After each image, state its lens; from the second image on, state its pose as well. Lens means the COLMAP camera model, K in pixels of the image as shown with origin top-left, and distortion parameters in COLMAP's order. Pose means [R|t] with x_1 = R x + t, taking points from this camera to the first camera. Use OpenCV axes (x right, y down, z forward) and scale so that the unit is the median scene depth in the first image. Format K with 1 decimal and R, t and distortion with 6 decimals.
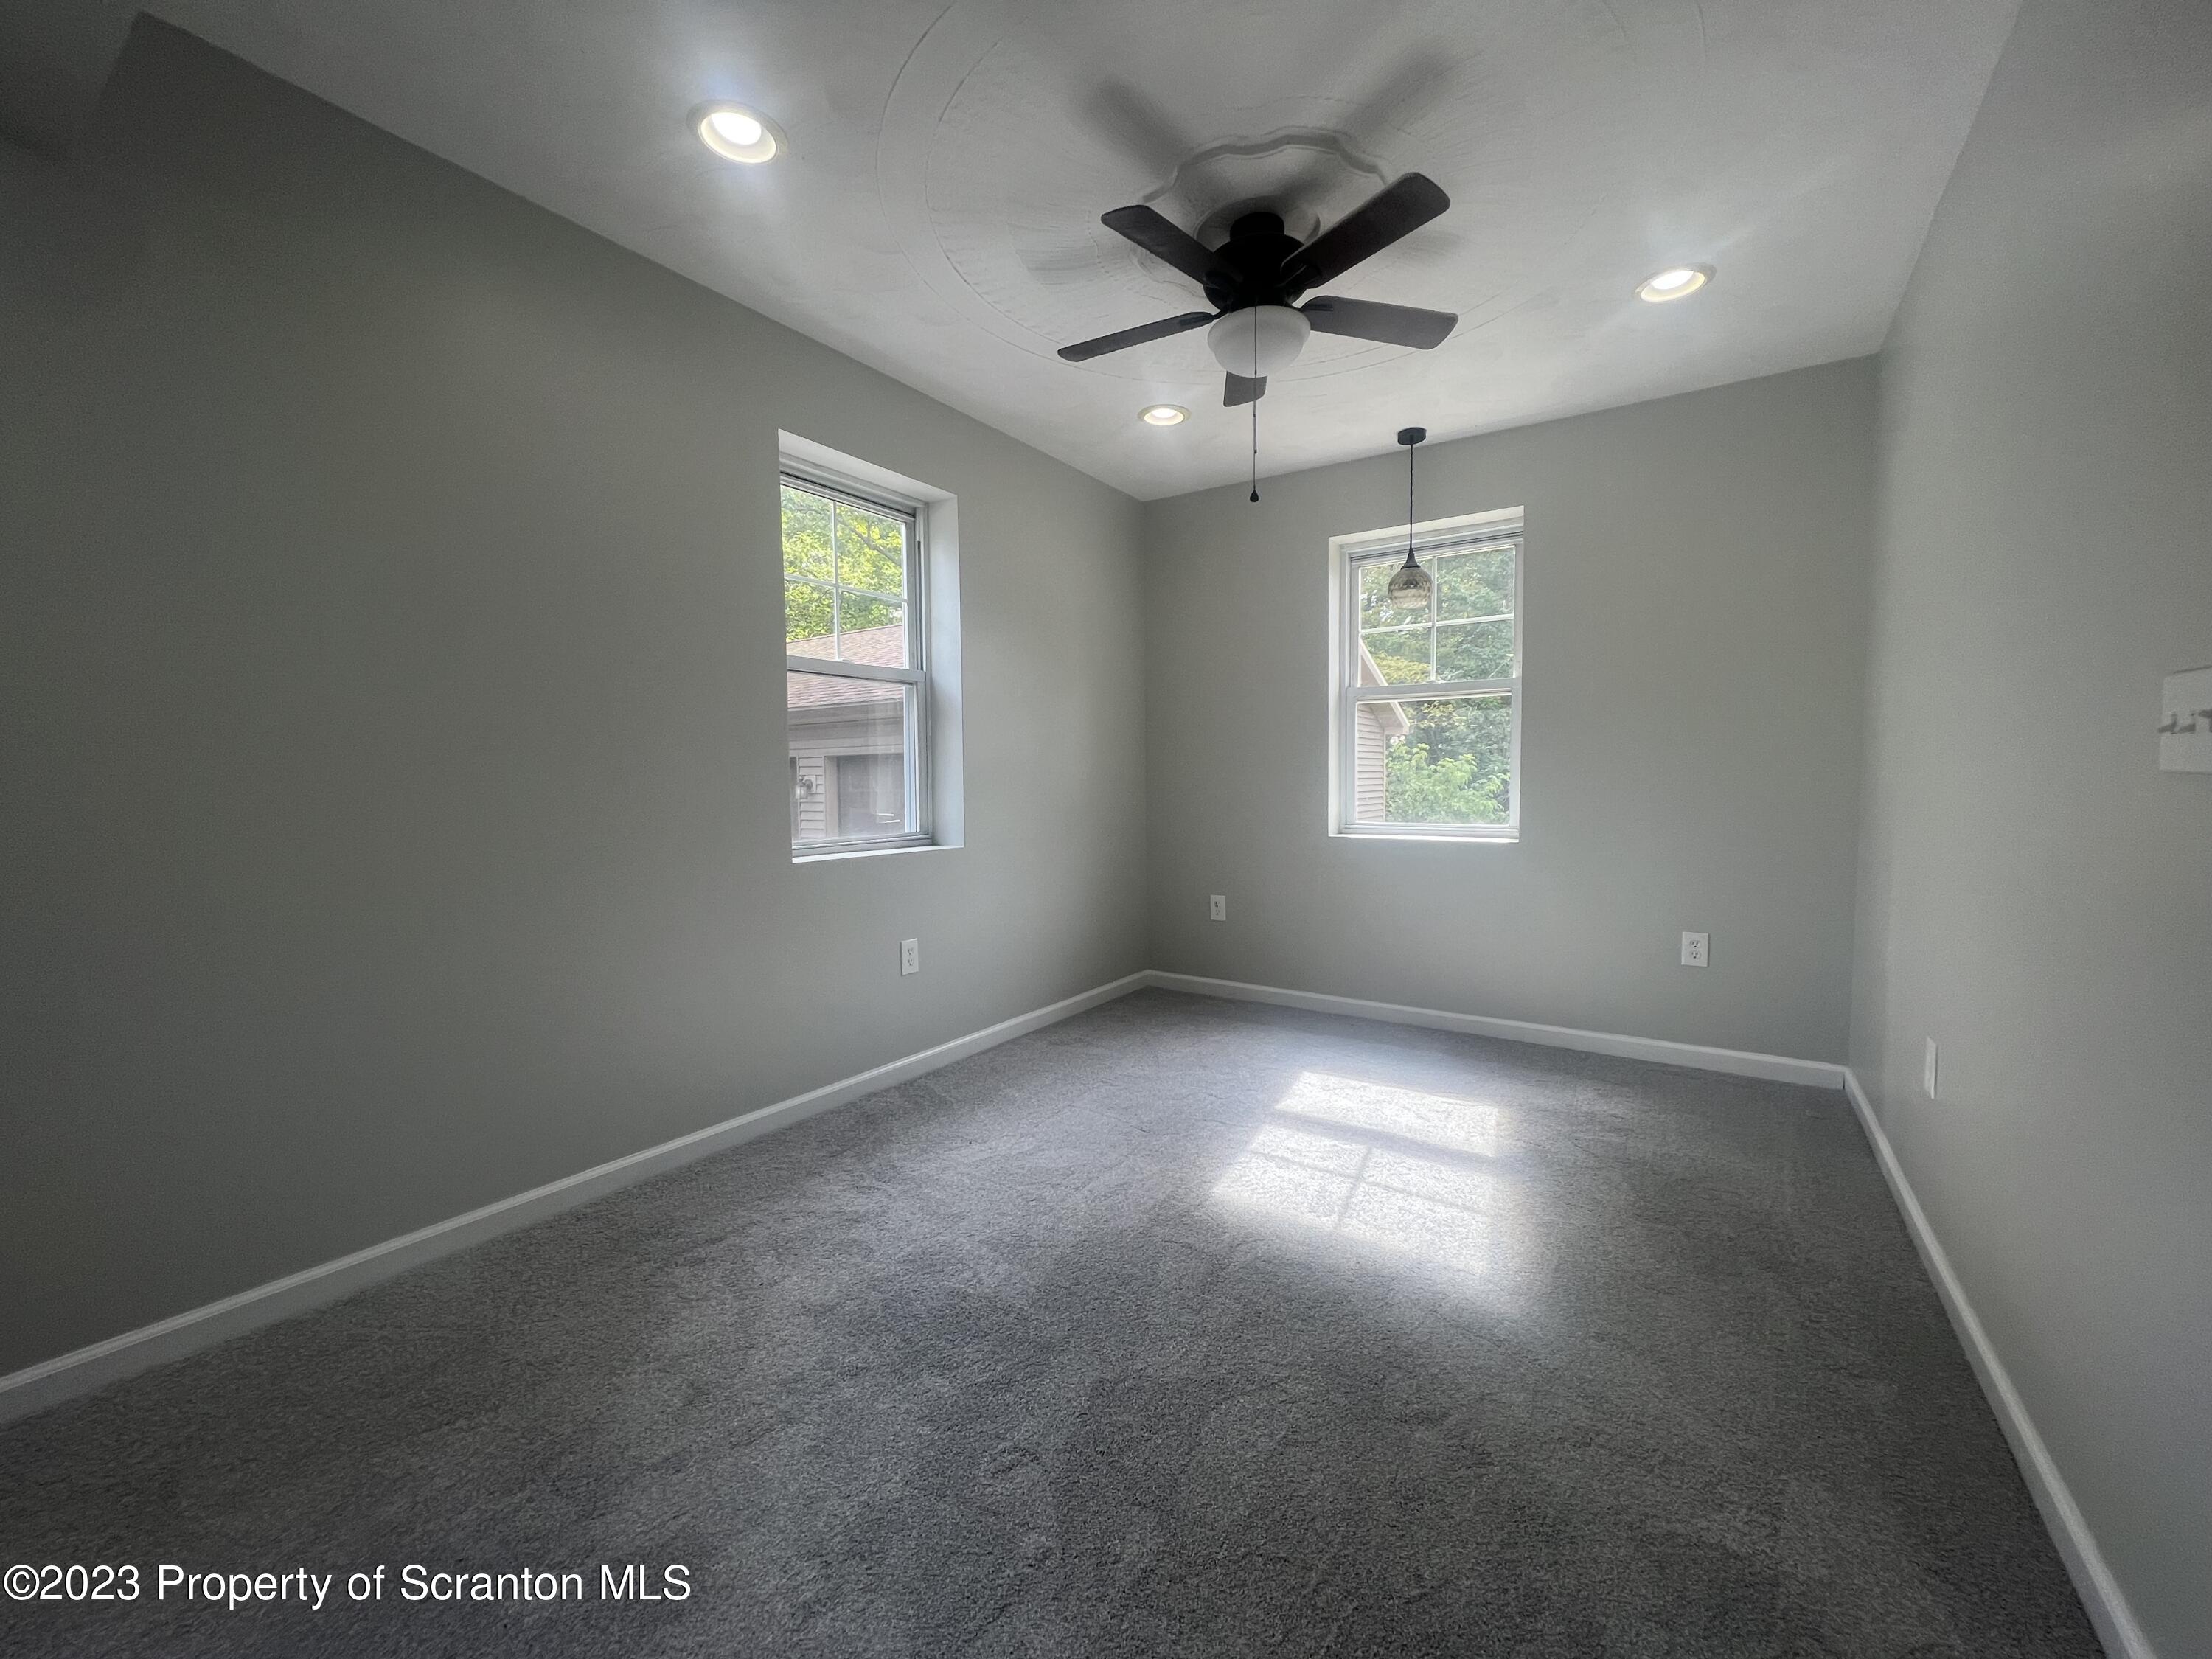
lens RADIAL K [[883.3, 0, 1104.4], [0, 883.3, 825.6], [0, 0, 1]] dist [0.001683, 0.000440]
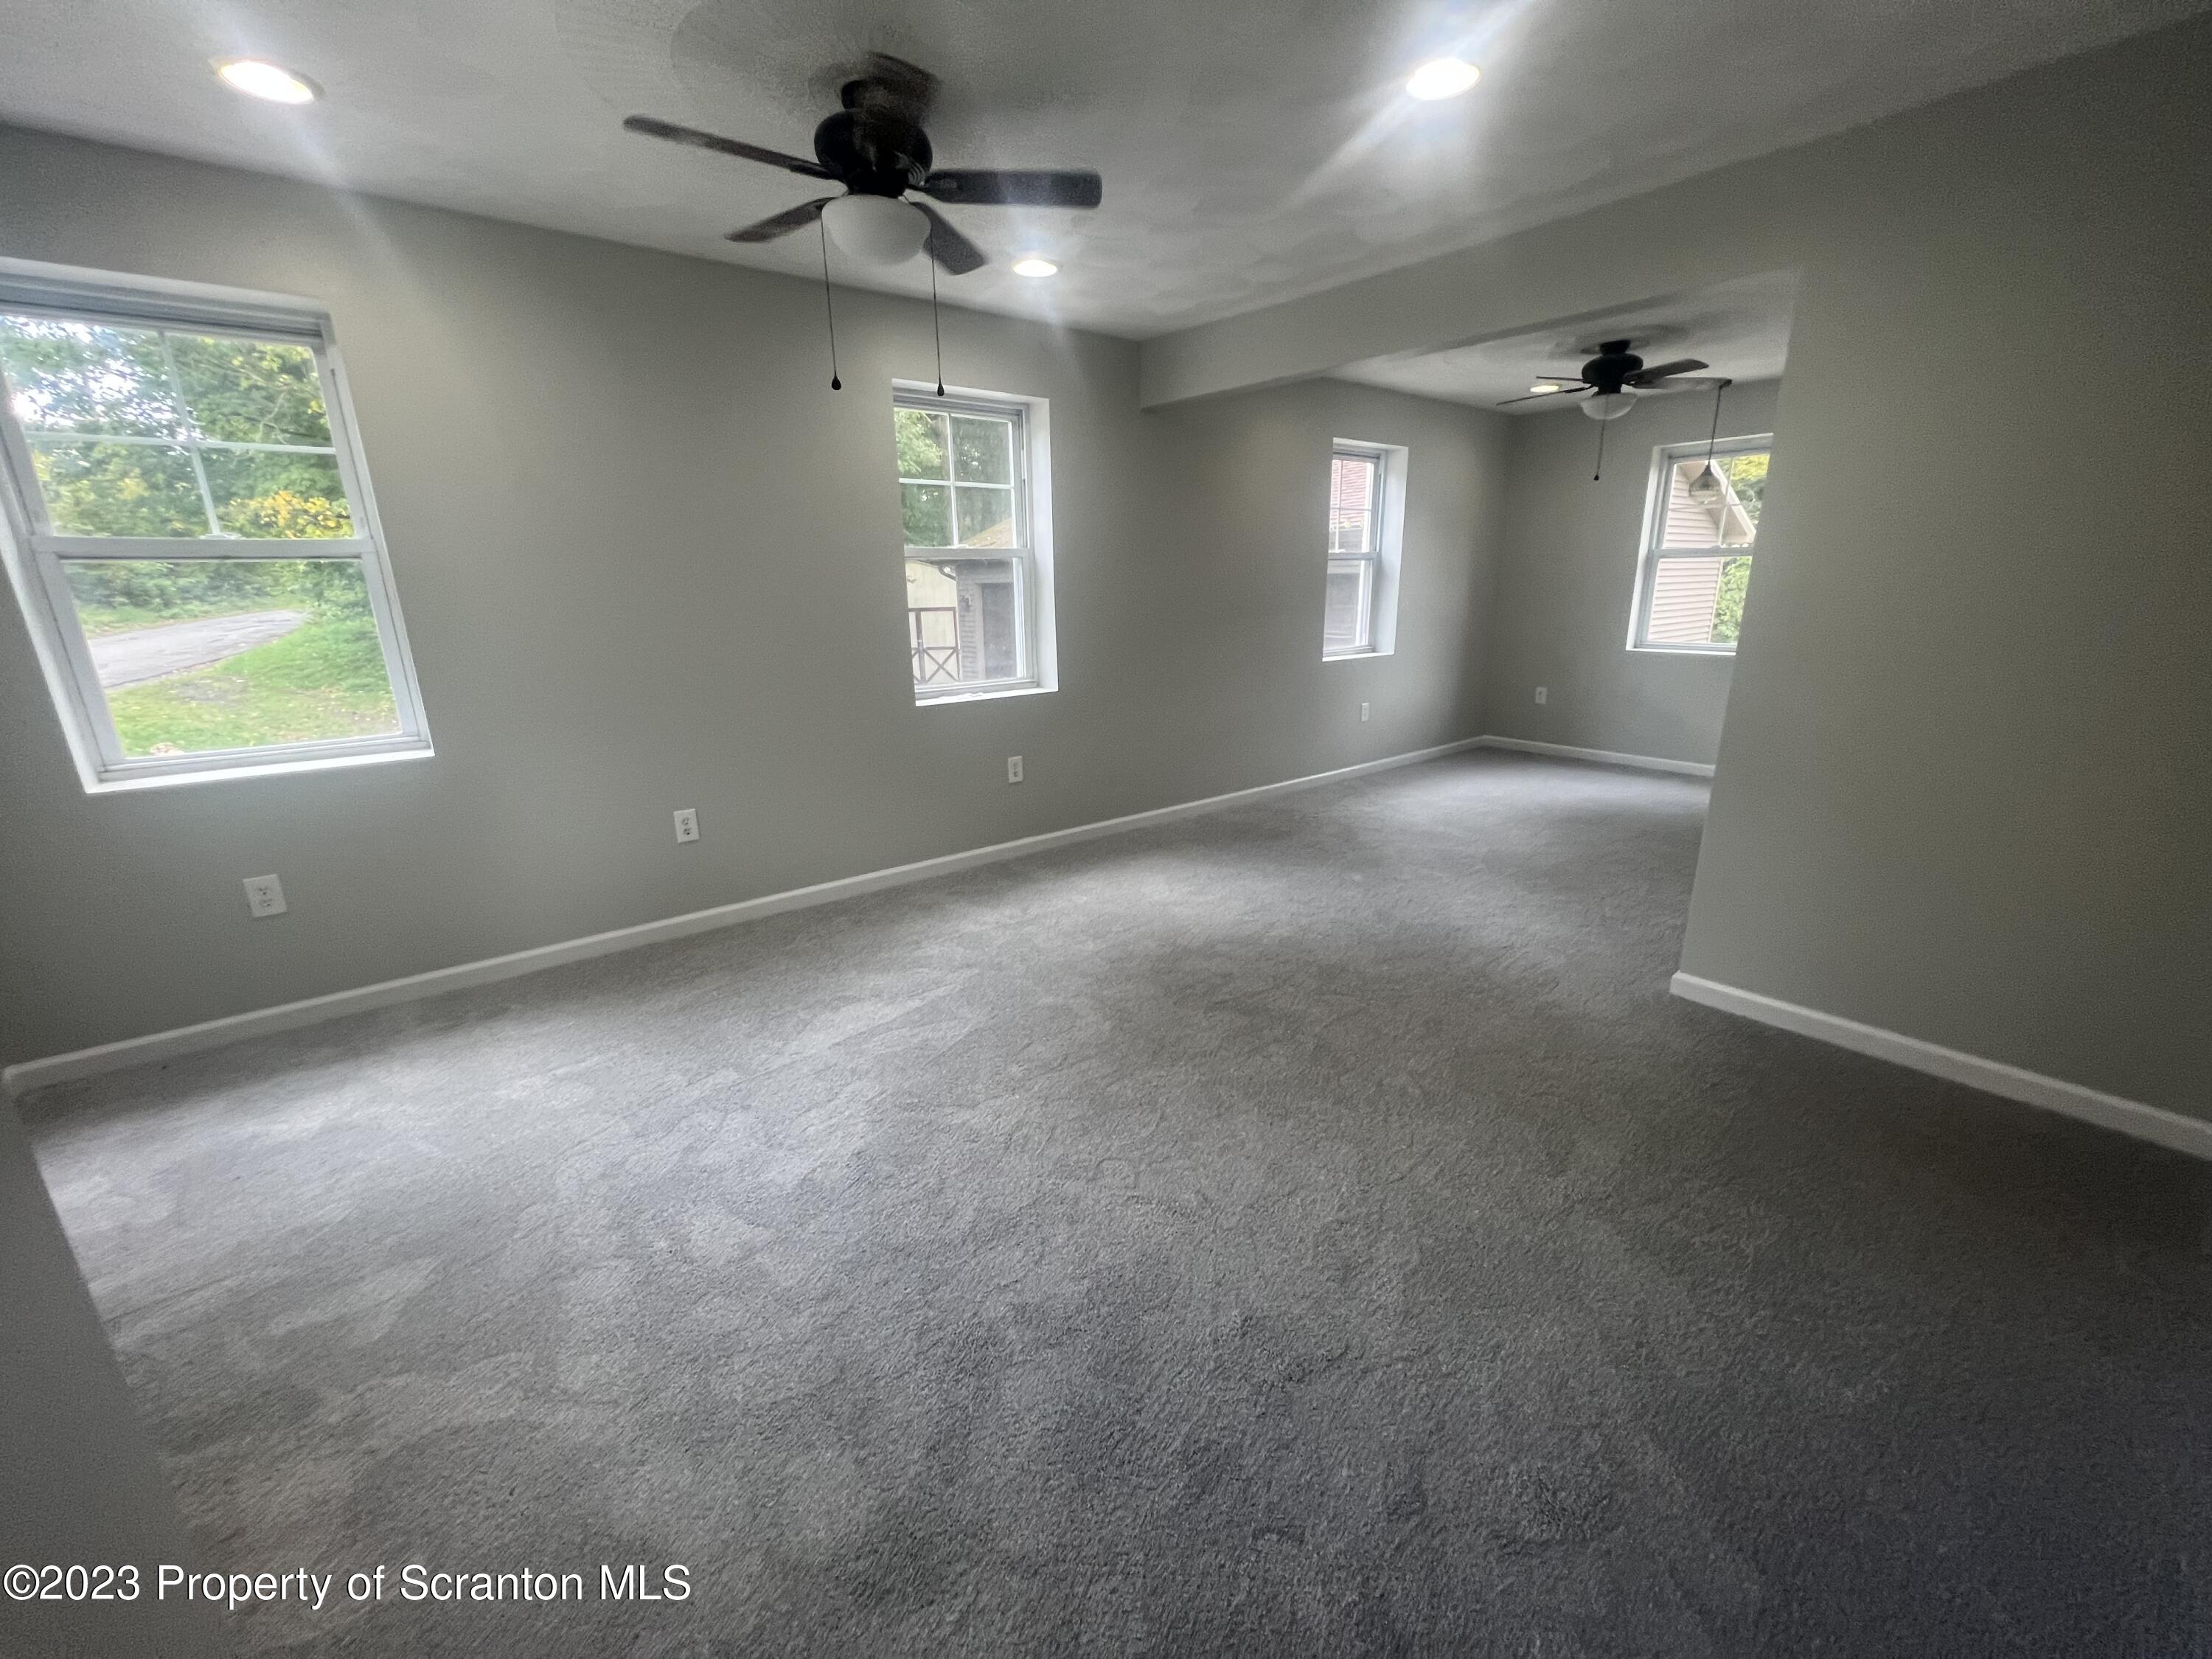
lens RADIAL K [[883.3, 0, 1107.6], [0, 883.3, 827.2], [0, 0, 1]] dist [0.001683, 0.000440]
pose [[0.956939, 0.074200, -0.280647, -0.184174], [-0.012958, 0.976736, 0.214055, -0.008883], [0.290001, -0.201201, 0.935637, -0.919109]]
